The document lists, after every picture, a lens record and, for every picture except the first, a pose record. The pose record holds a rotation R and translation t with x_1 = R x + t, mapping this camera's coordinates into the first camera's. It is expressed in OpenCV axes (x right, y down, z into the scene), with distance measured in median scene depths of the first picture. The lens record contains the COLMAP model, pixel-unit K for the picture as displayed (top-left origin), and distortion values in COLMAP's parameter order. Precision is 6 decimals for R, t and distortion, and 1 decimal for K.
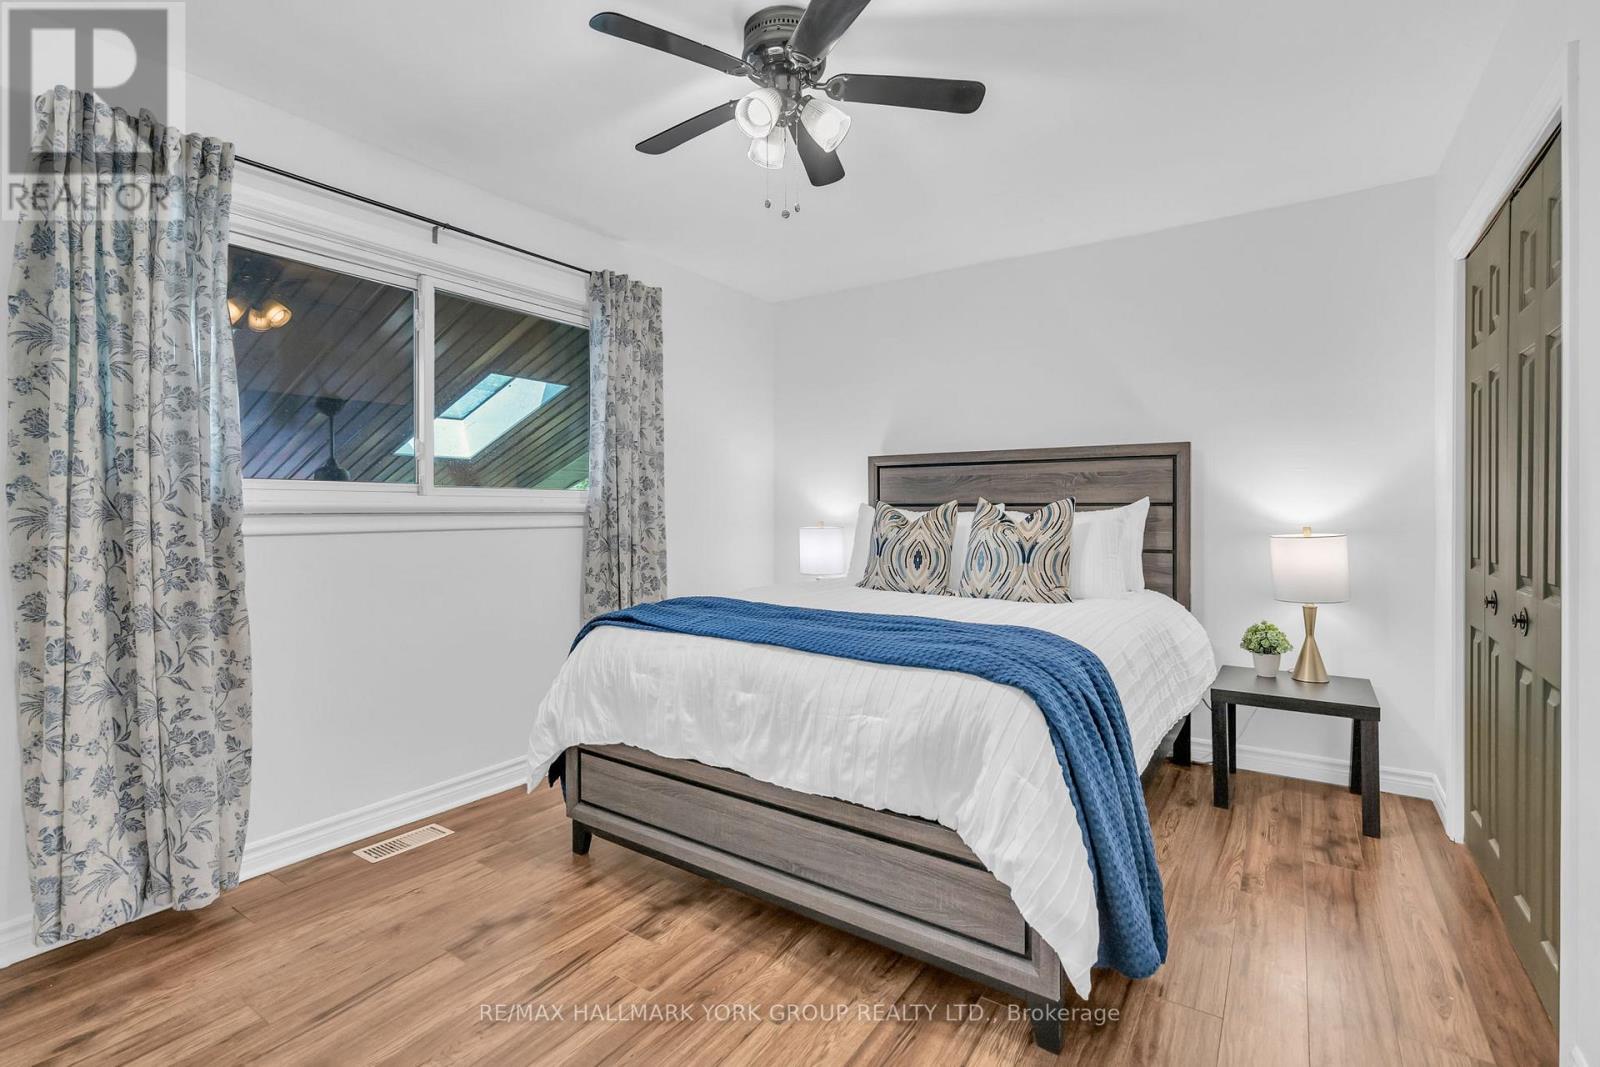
lens RADIAL K [[742.3, 0, 803.0], [0, 742.3, 502.5], [0, 0, 1]] dist [-0.010782, 0.004321]
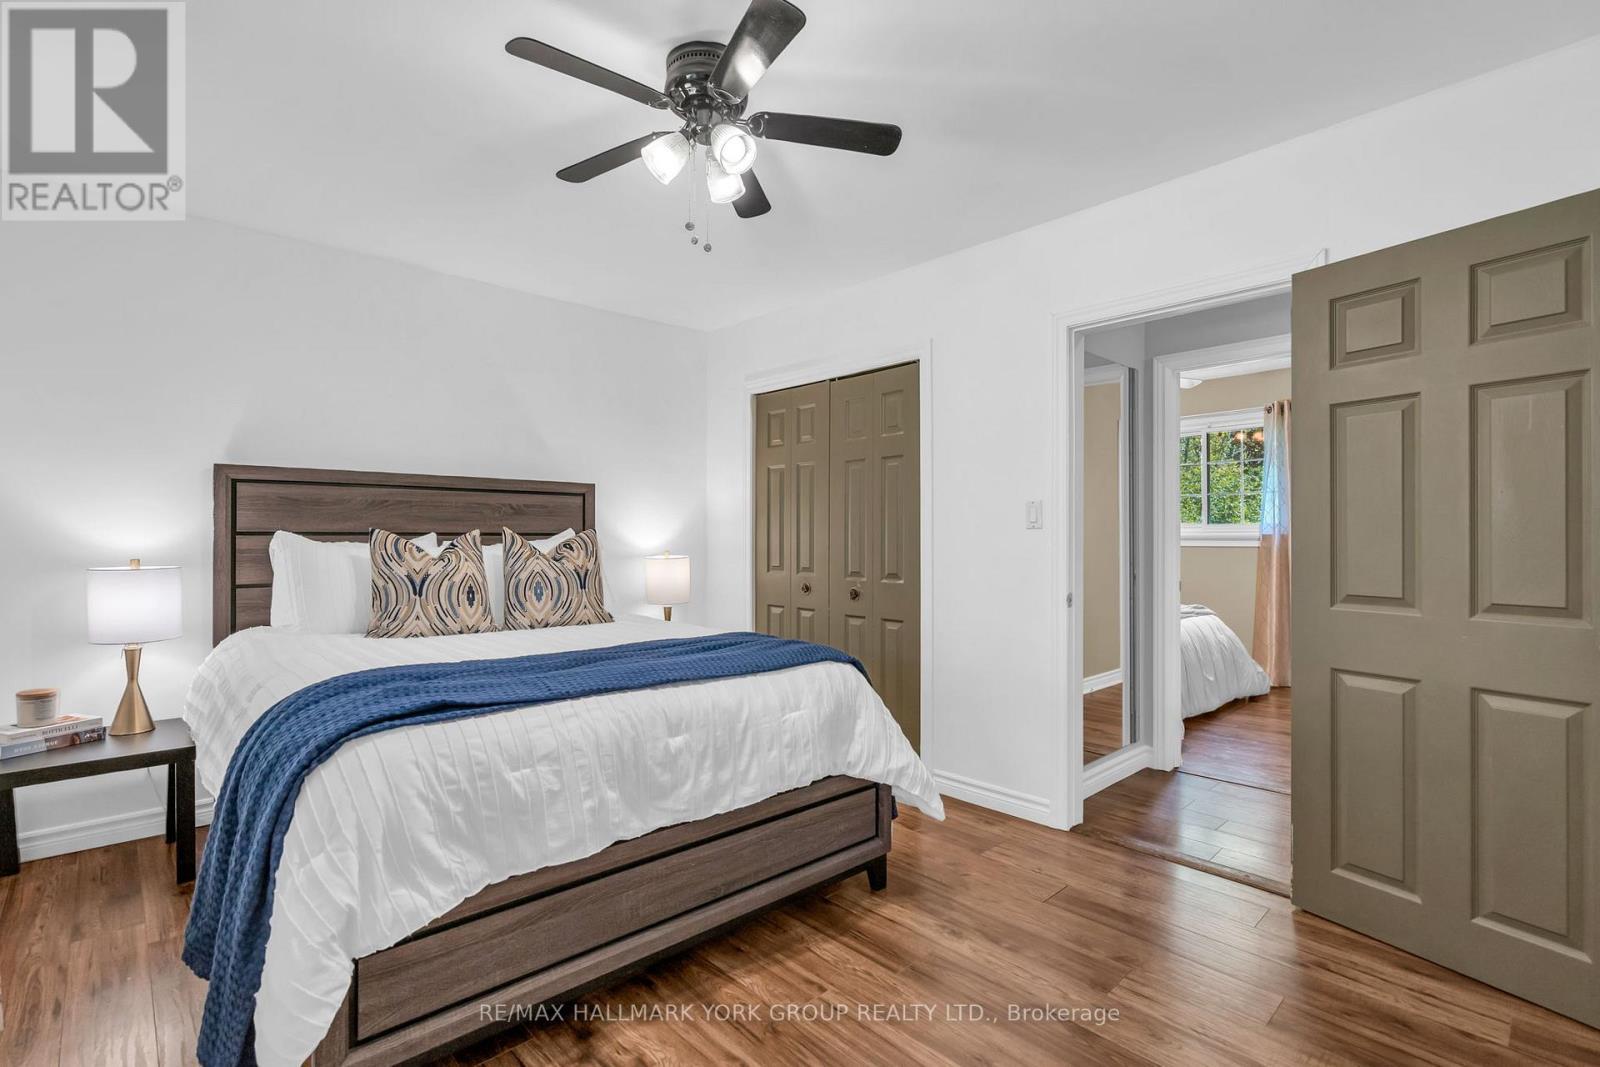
lens RADIAL K [[742.3, 0, 795.3], [0, 742.3, 538.8], [0, 0, 1]] dist [-0.010782, 0.004321]
pose [[0.221123, -0.000160, 0.975246, -0.838458], [-0.005795, 0.999982, 0.001478, 0.007741], [-0.975229, -0.005978, 0.221118, 0.581009]]
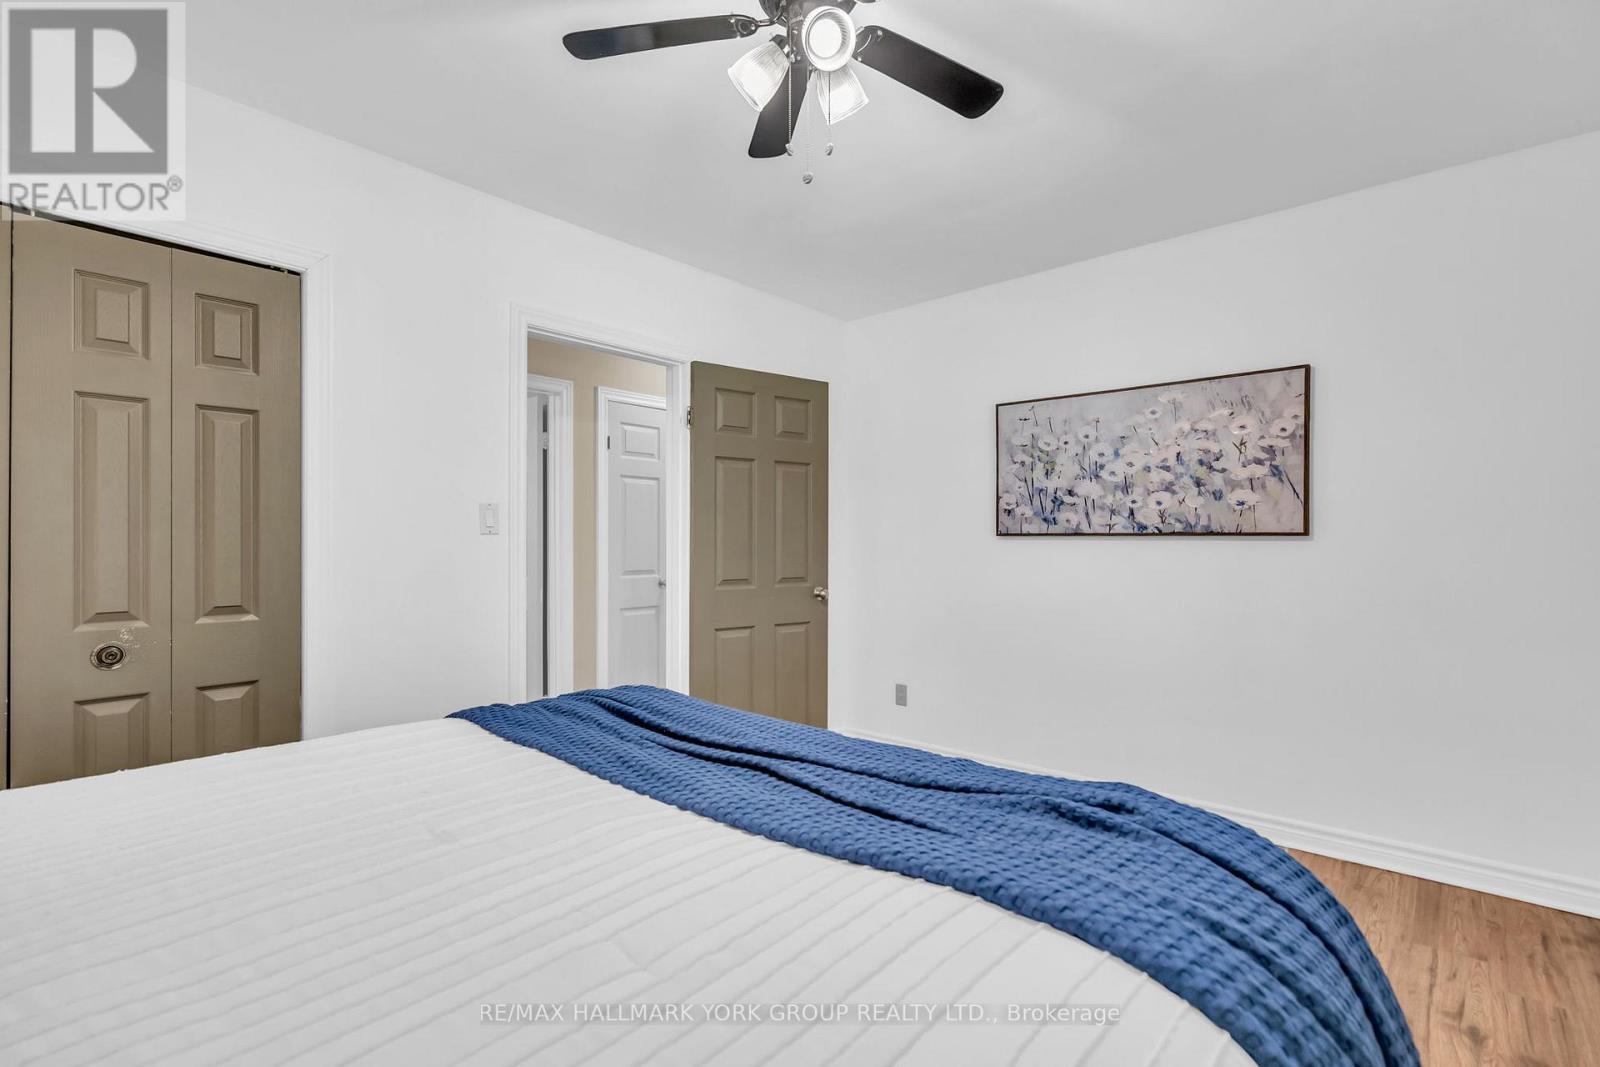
lens RADIAL K [[742.3, 0, 796.5], [0, 742.3, 542.5], [0, 0, 1]] dist [-0.010782, 0.004321]
pose [[-0.990415, 0.005856, 0.137998, 0.547979], [0.004551, 0.999942, -0.009774, 0.021818], [-0.138048, -0.009053, -0.990384, 2.371833]]
